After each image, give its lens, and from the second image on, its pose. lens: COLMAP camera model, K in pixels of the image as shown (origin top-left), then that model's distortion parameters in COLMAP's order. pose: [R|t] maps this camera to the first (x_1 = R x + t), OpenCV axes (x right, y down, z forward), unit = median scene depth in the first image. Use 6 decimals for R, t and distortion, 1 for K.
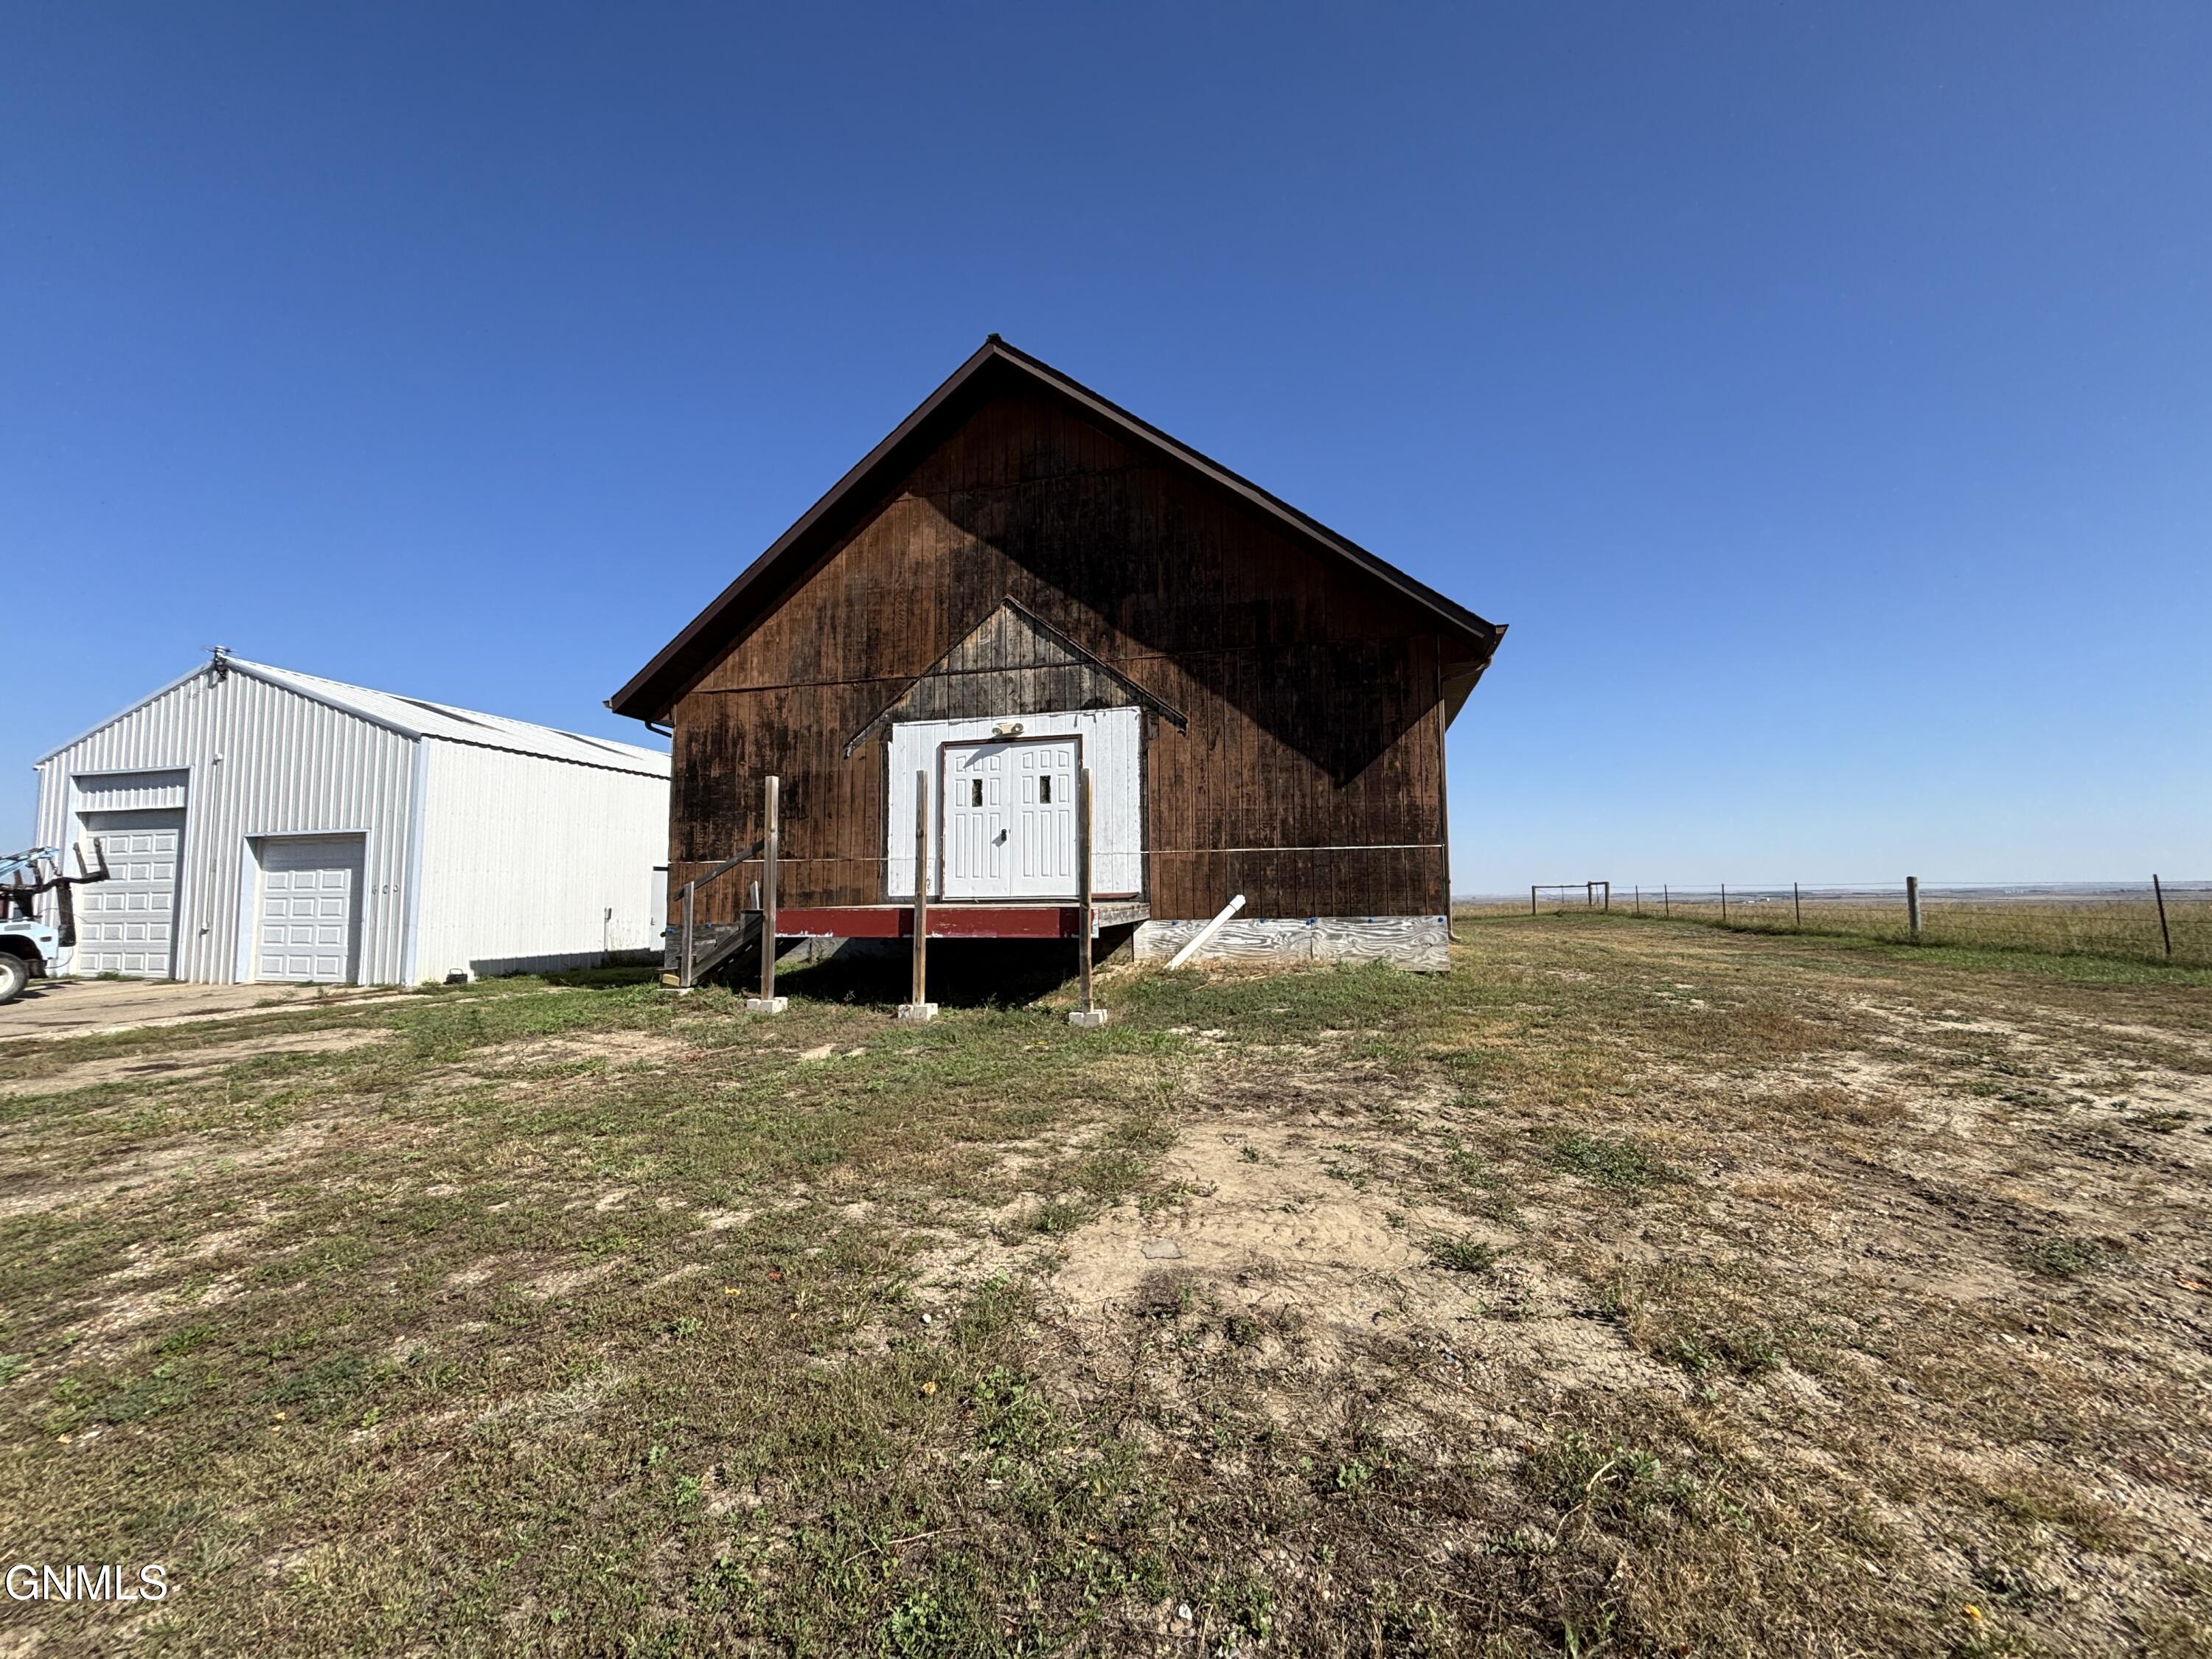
lens RADIAL K [[888.7, 0, 1107.5], [0, 888.7, 833.0], [0, 0, 1]] dist [0.003256, -0.001428]
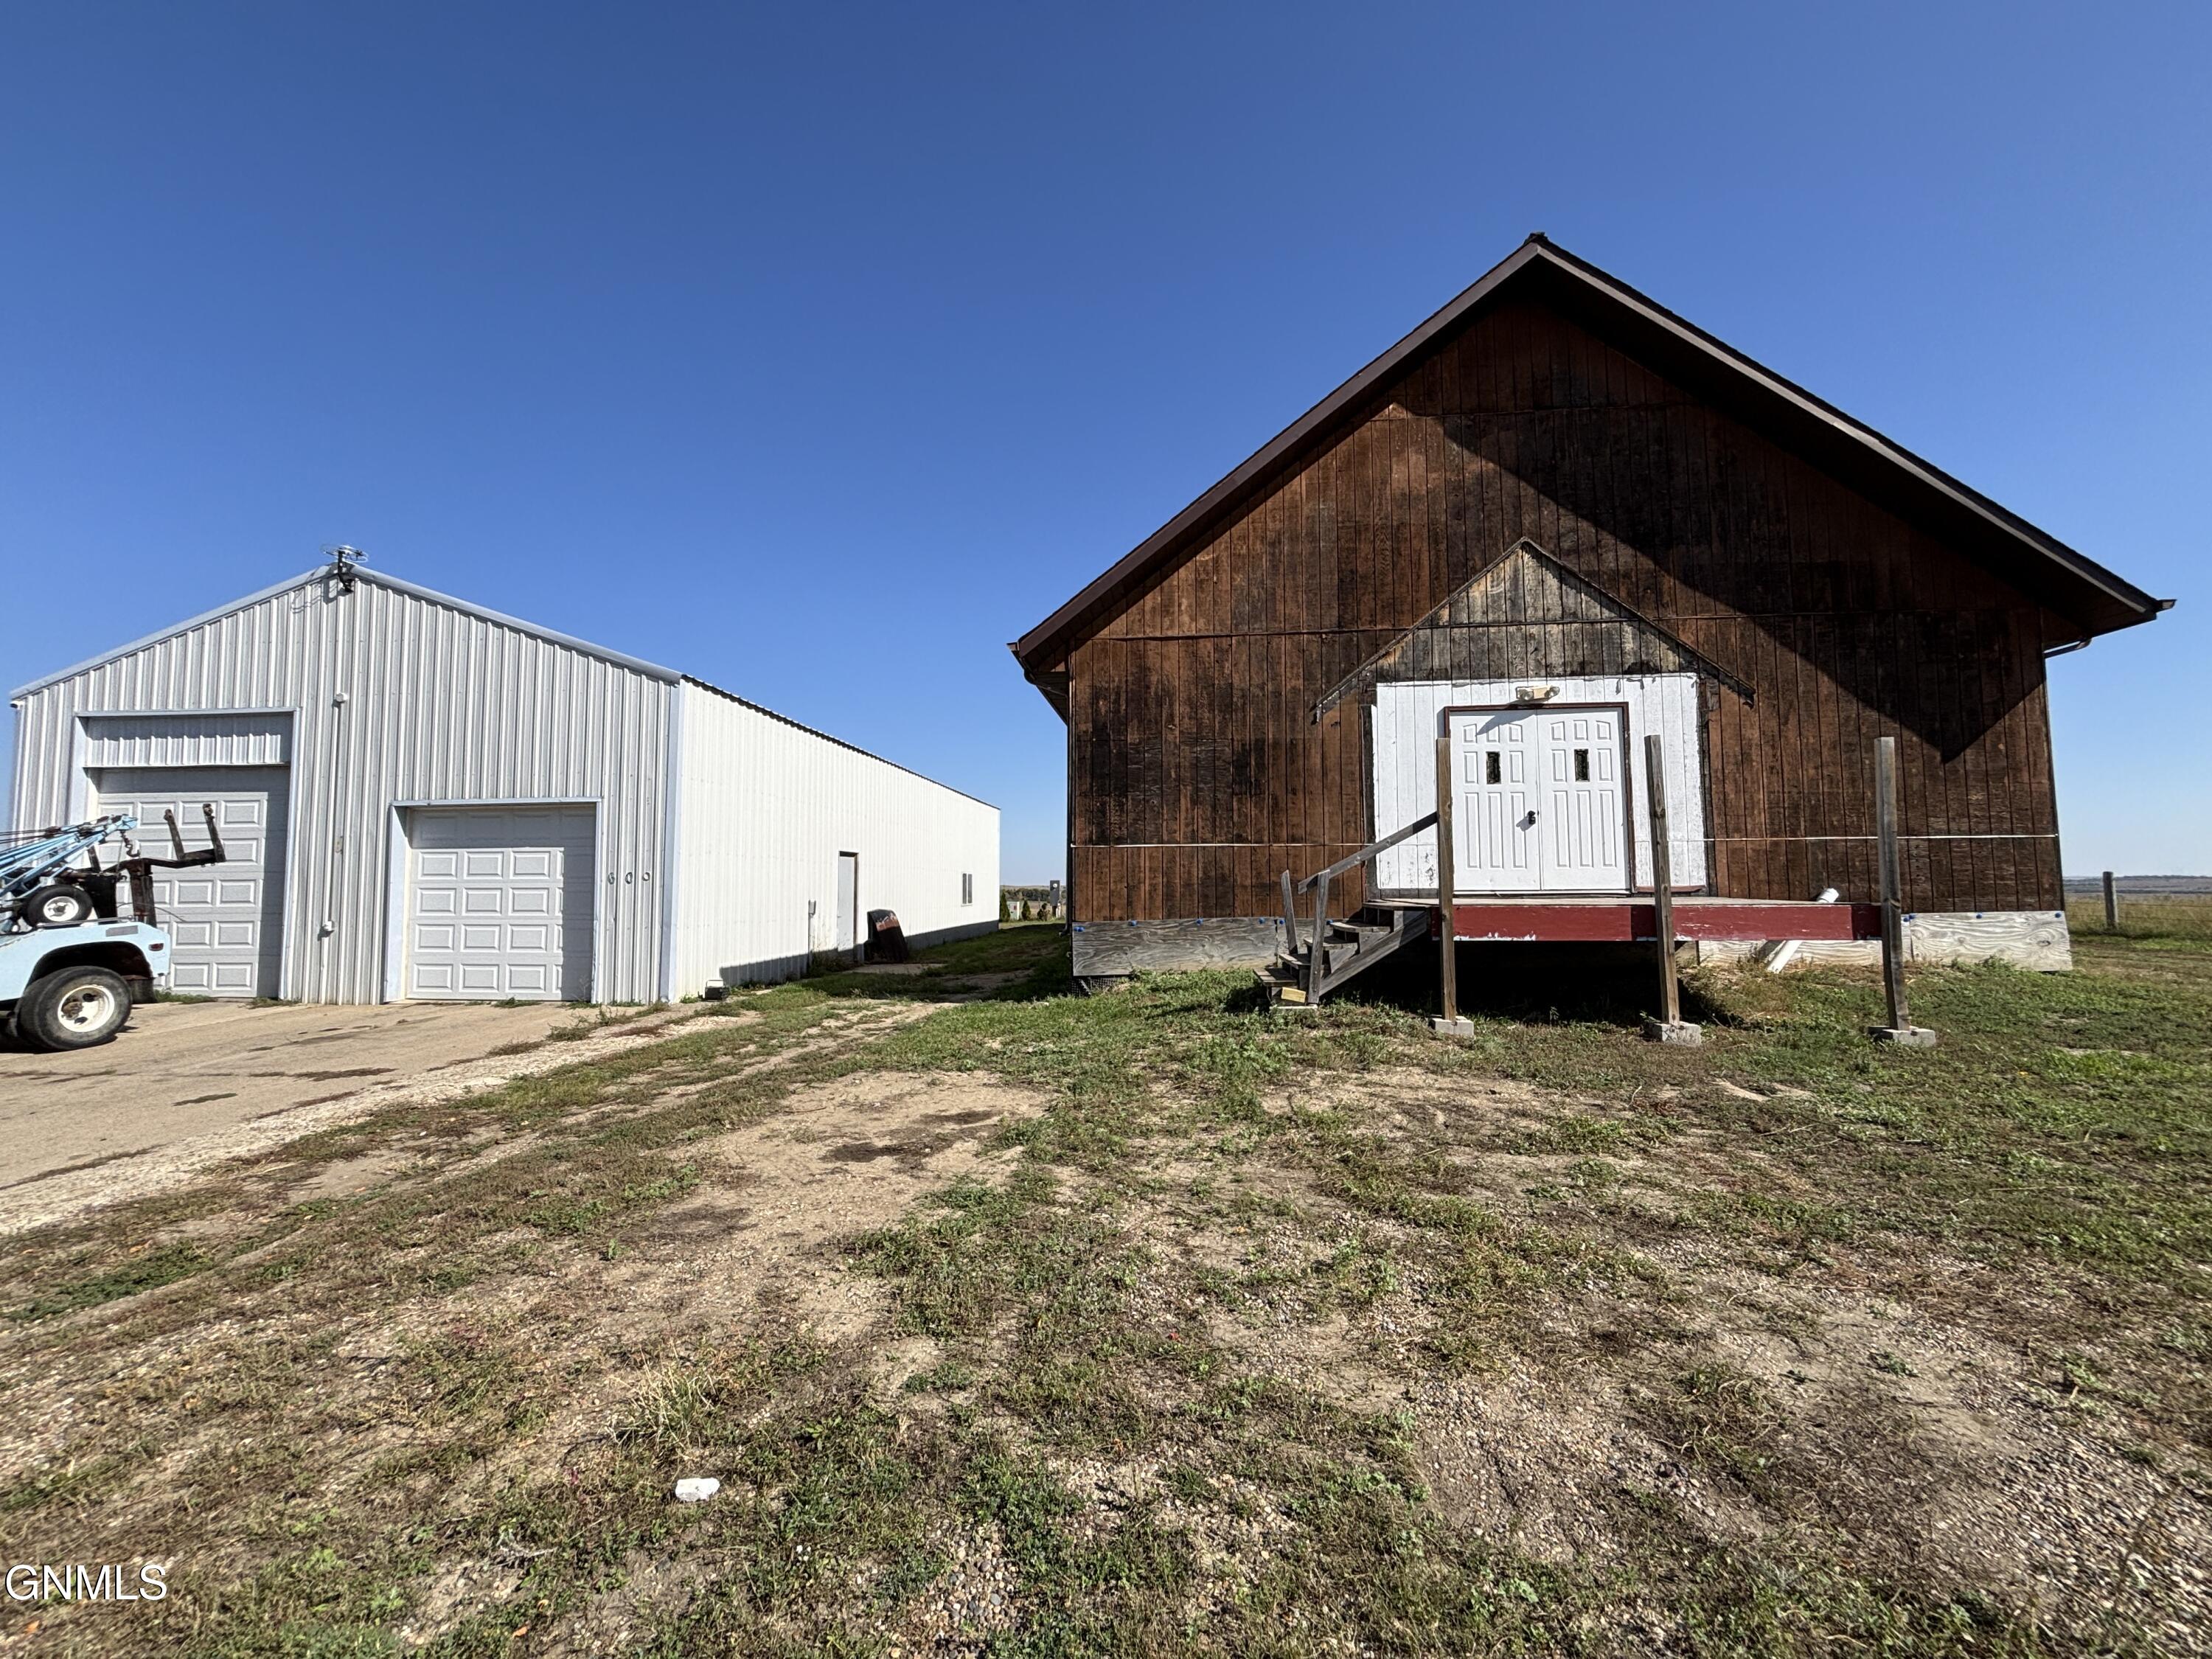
lens RADIAL K [[888.7, 0, 1097.0], [0, 888.7, 826.9], [0, 0, 1]] dist [0.003256, -0.001428]
pose [[0.985523, 0.013817, 0.168976, -0.660247], [-0.014452, 0.999892, 0.002529, 0.014850], [-0.168923, -0.004934, 0.985617, 0.218792]]
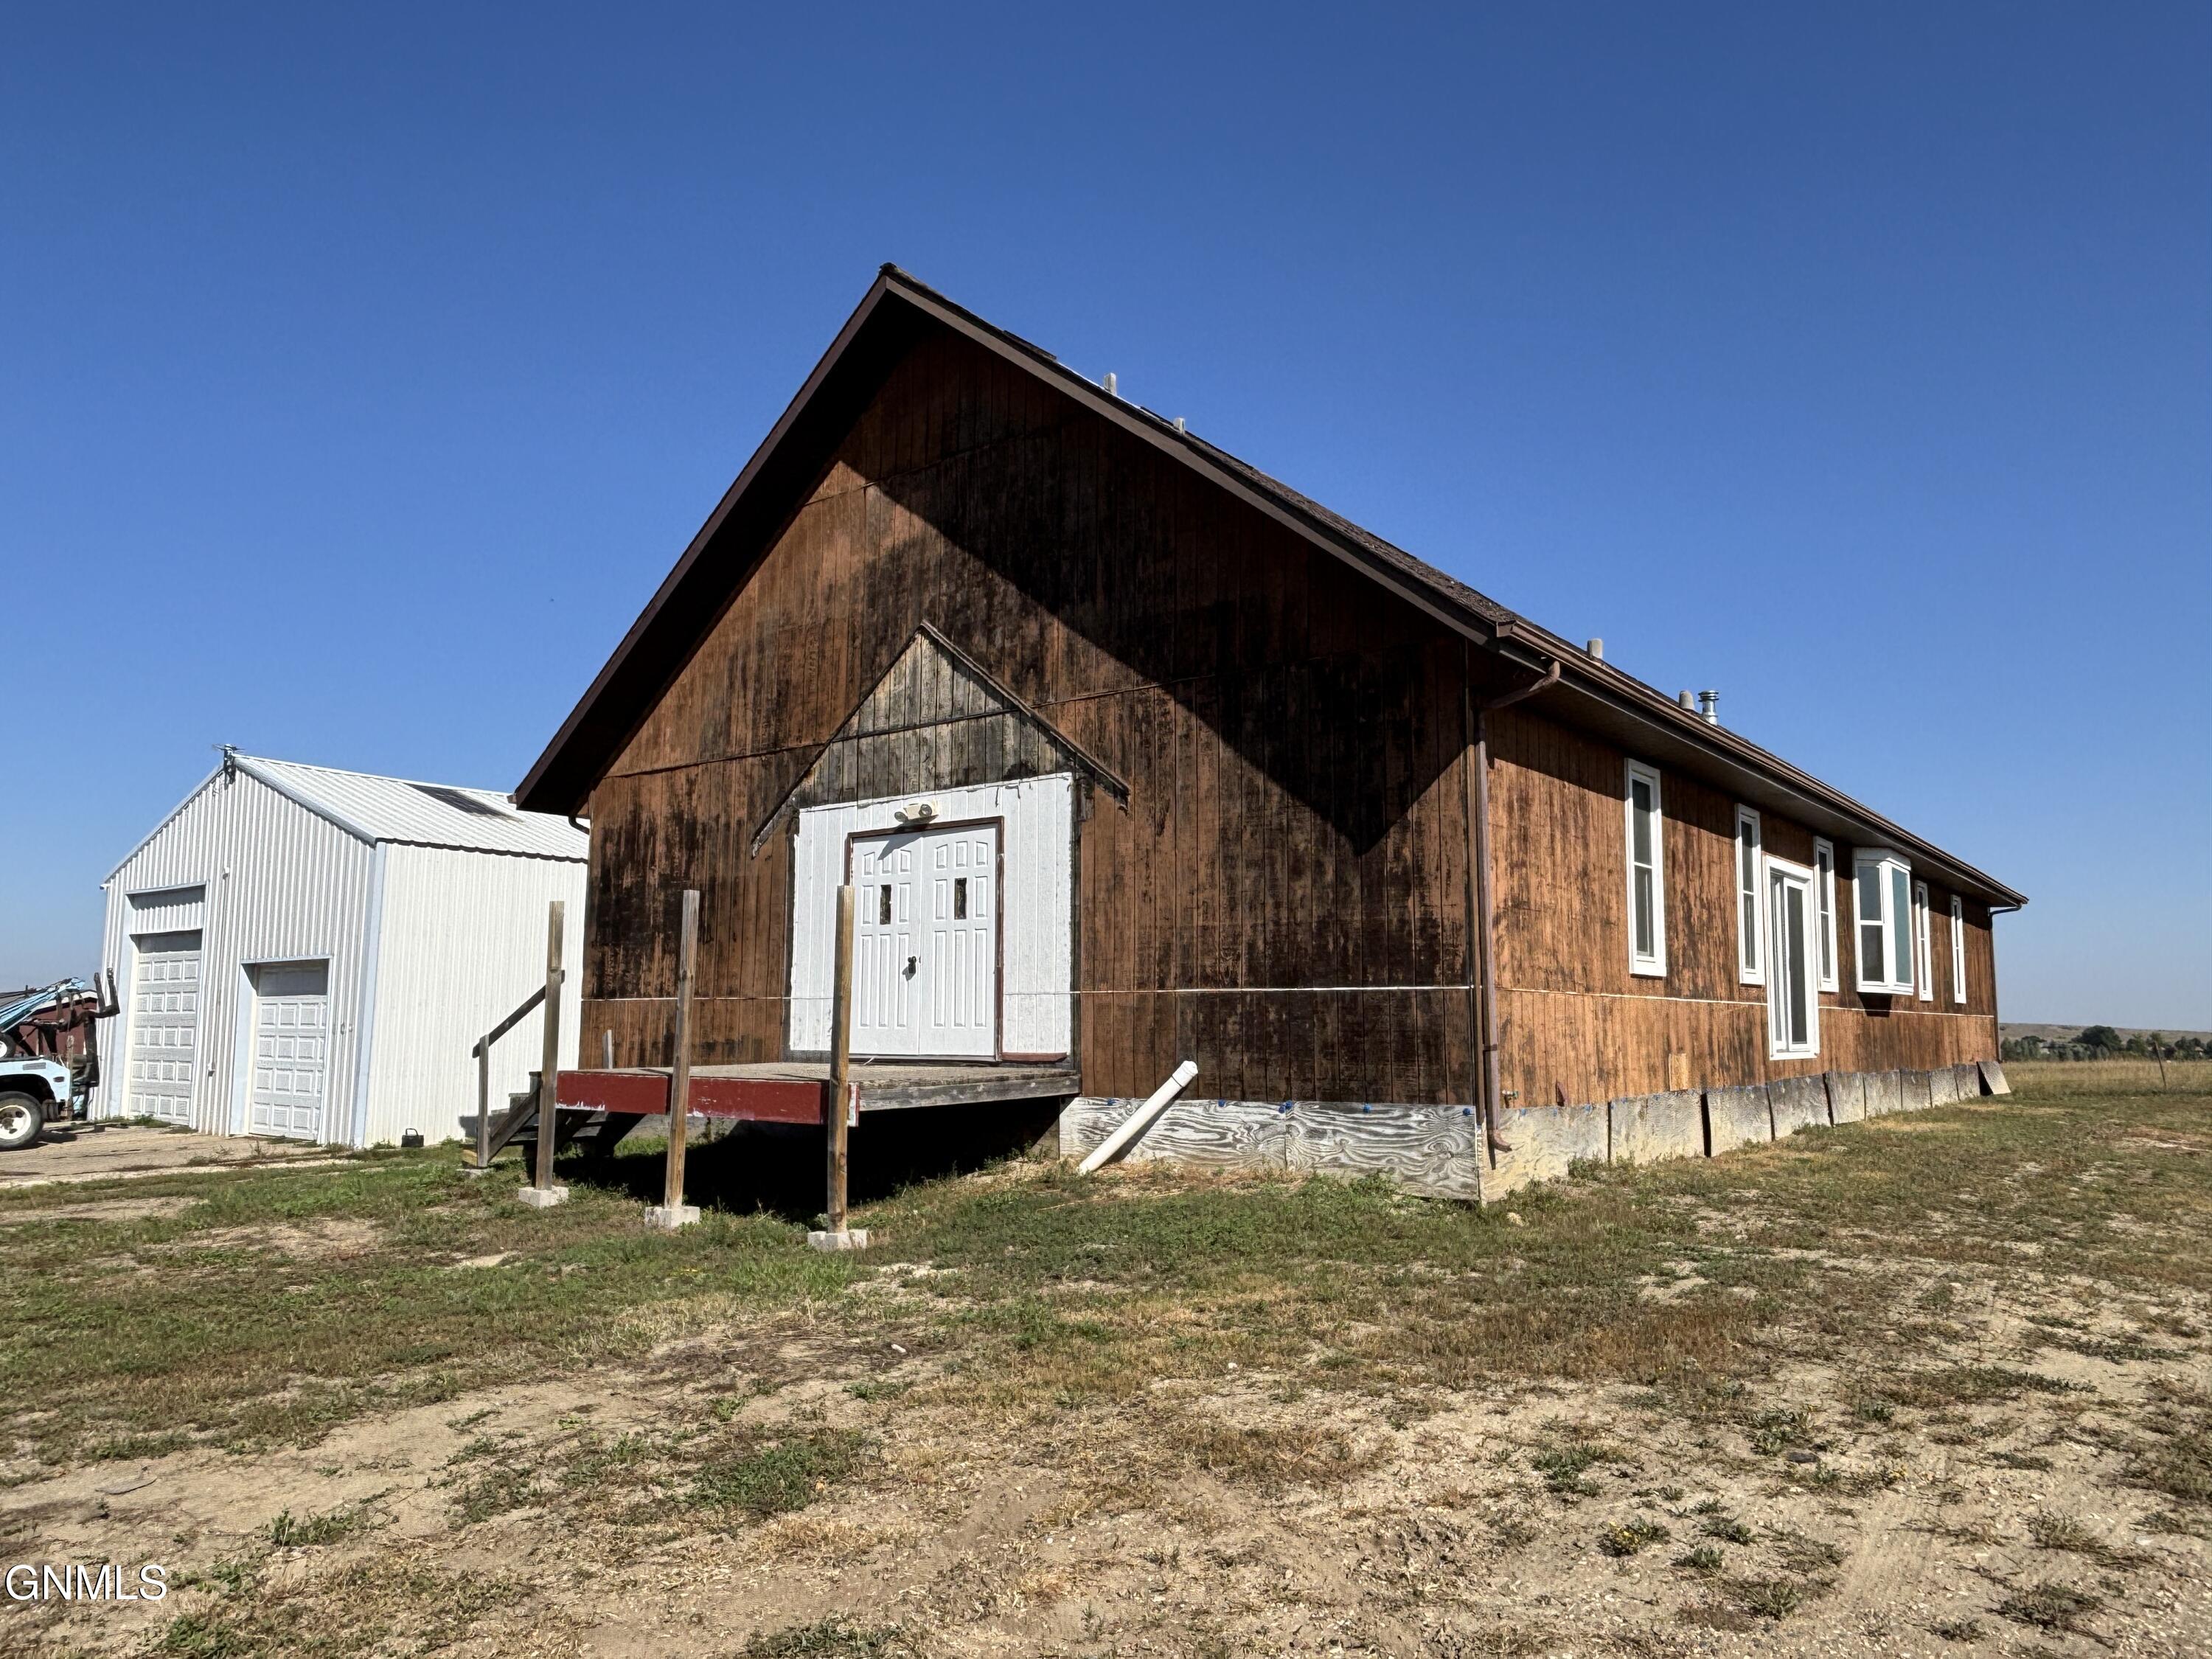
lens RADIAL K [[1499.5, 0, 1102.3], [0, 1499.5, 830.4], [0, 0, 1]] dist [0.022109, -0.030495]
pose [[0.920520, -0.039487, -0.388694, 0.469540], [0.018671, 0.998189, -0.057188, -0.032466], [0.390249, 0.045386, 0.919590, -0.025953]]
